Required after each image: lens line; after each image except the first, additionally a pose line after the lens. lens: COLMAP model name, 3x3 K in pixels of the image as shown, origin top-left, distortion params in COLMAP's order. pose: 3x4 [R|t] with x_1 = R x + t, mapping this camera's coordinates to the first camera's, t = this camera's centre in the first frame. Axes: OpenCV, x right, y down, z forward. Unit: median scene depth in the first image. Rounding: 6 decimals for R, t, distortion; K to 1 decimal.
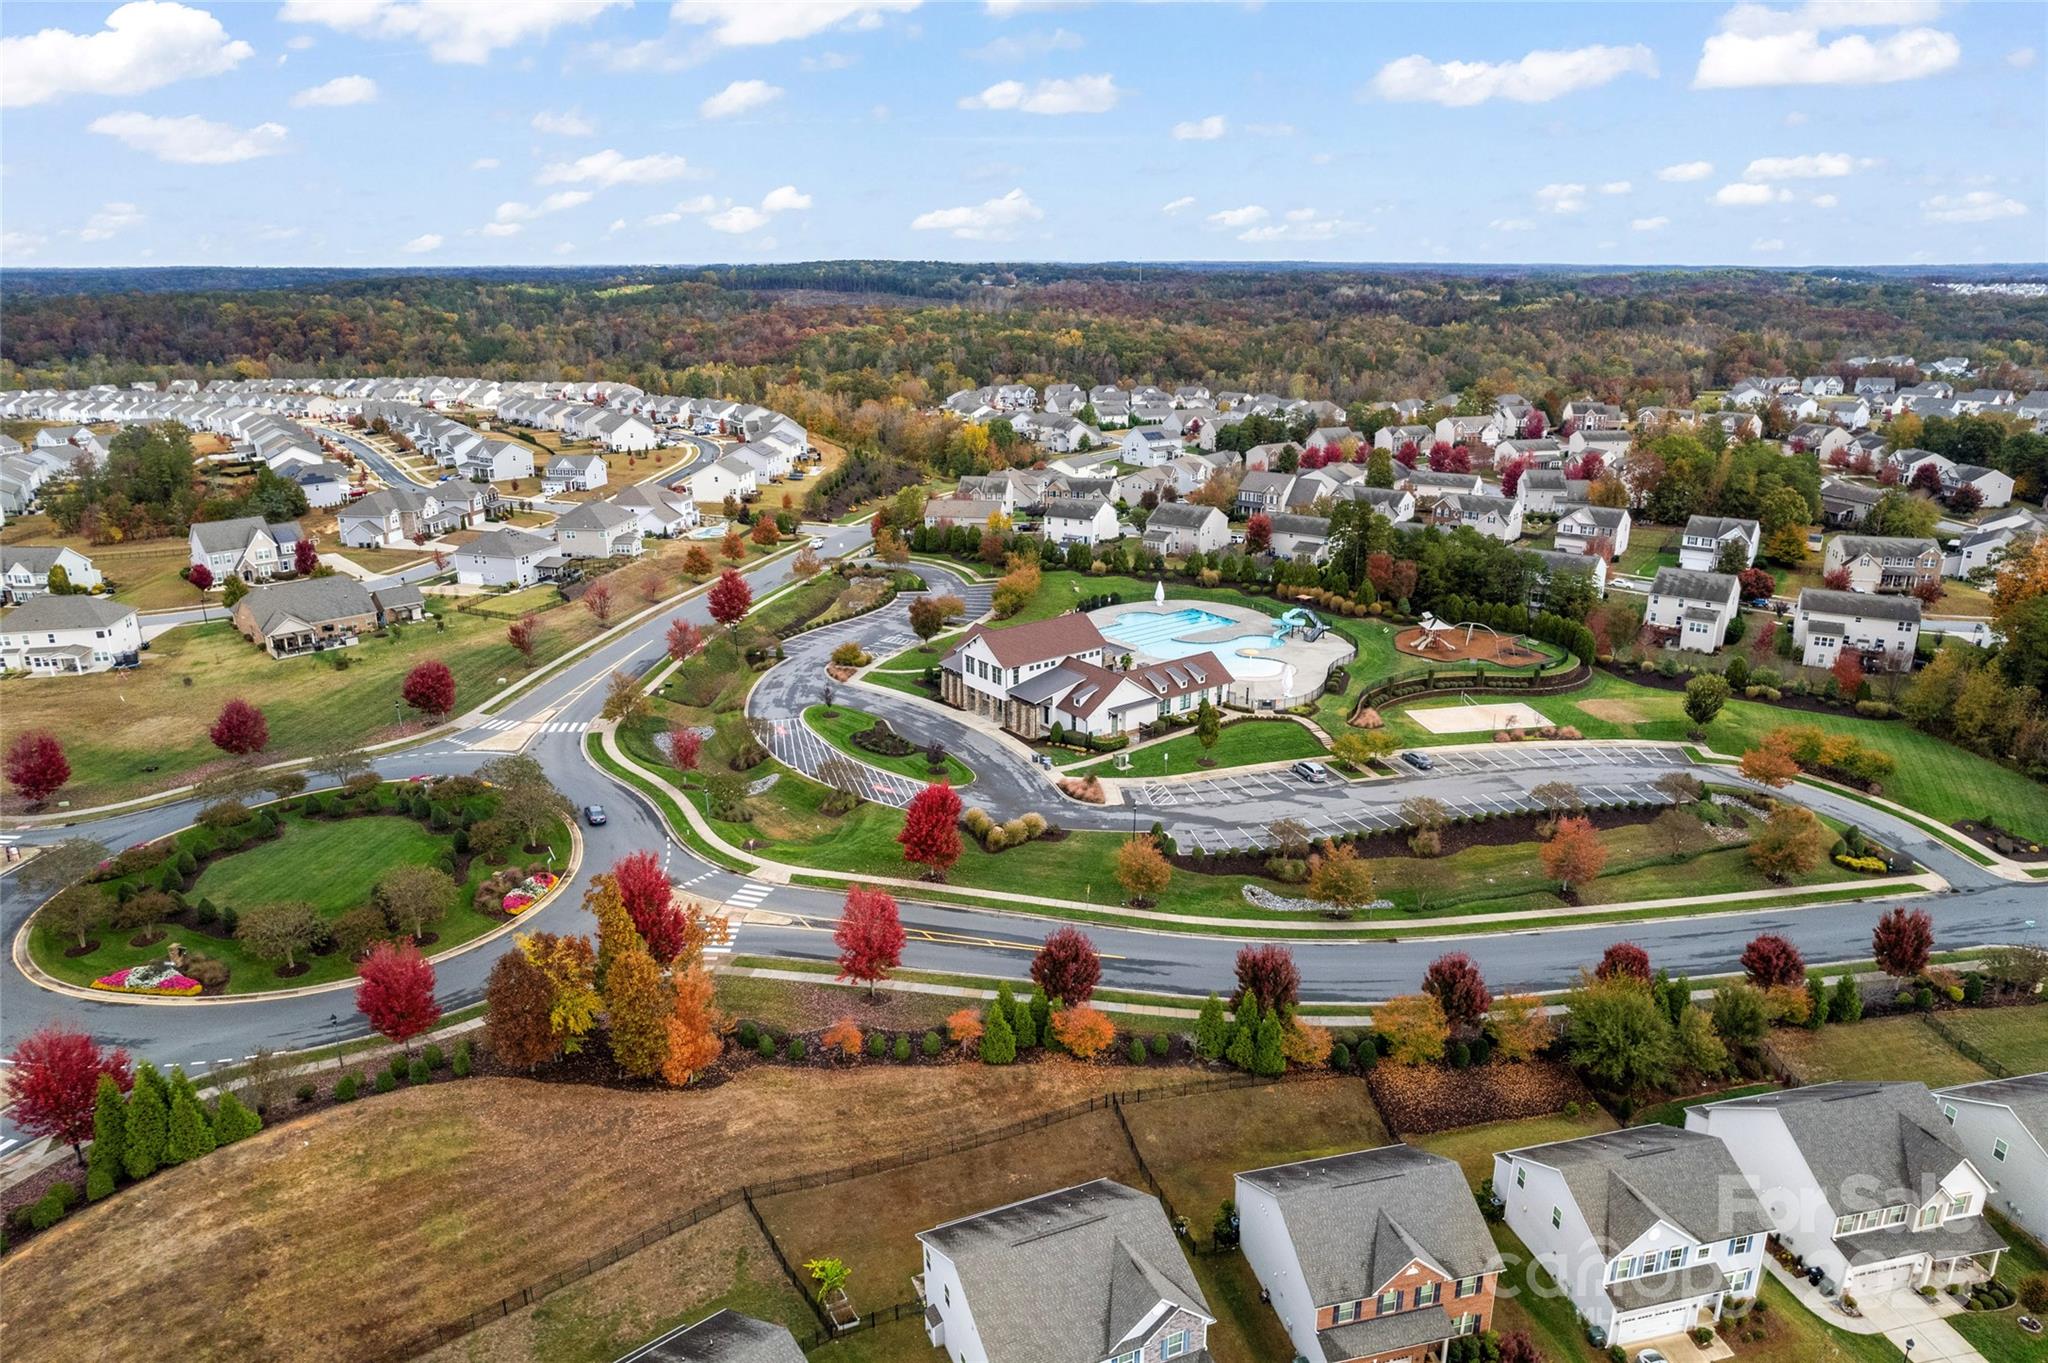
lens RADIAL K [[1303.0, 0, 1024.0], [0, 1303.0, 681.5], [0, 0, 1]] dist [-0.094952, 0.082605]
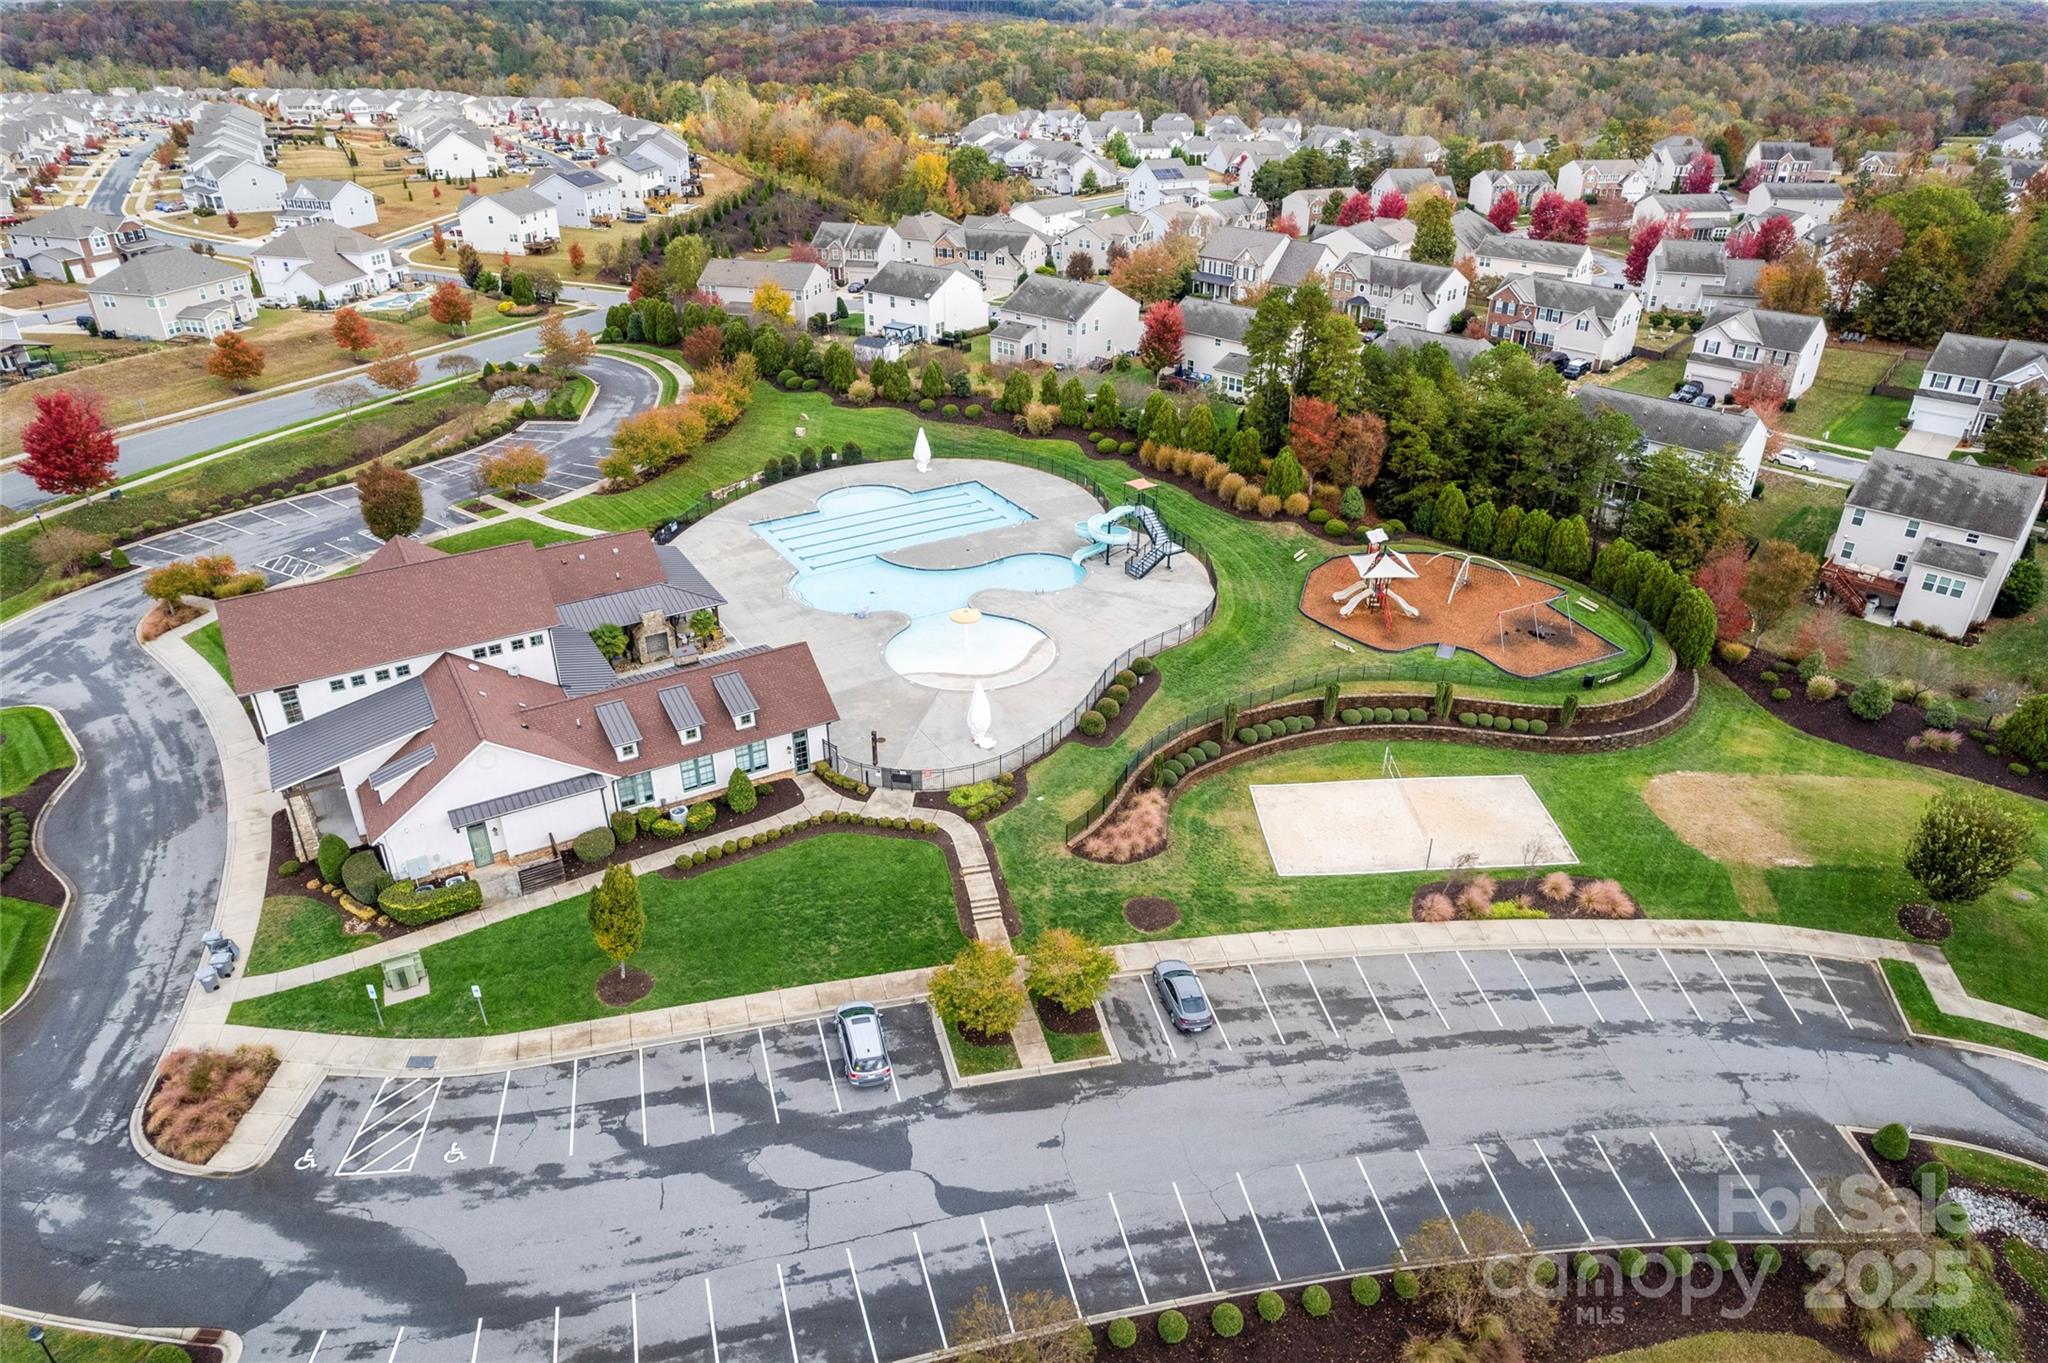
lens RADIAL K [[1303.0, 0, 1024.0], [0, 1303.0, 681.5], [0, 0, 1]] dist [-0.094952, 0.082605]
pose [[0.994426, 0.060413, -0.086415, 0.154811], [-0.043471, 0.981590, 0.185989, -0.057720], [0.096061, -0.181196, 0.978744, 0.338403]]
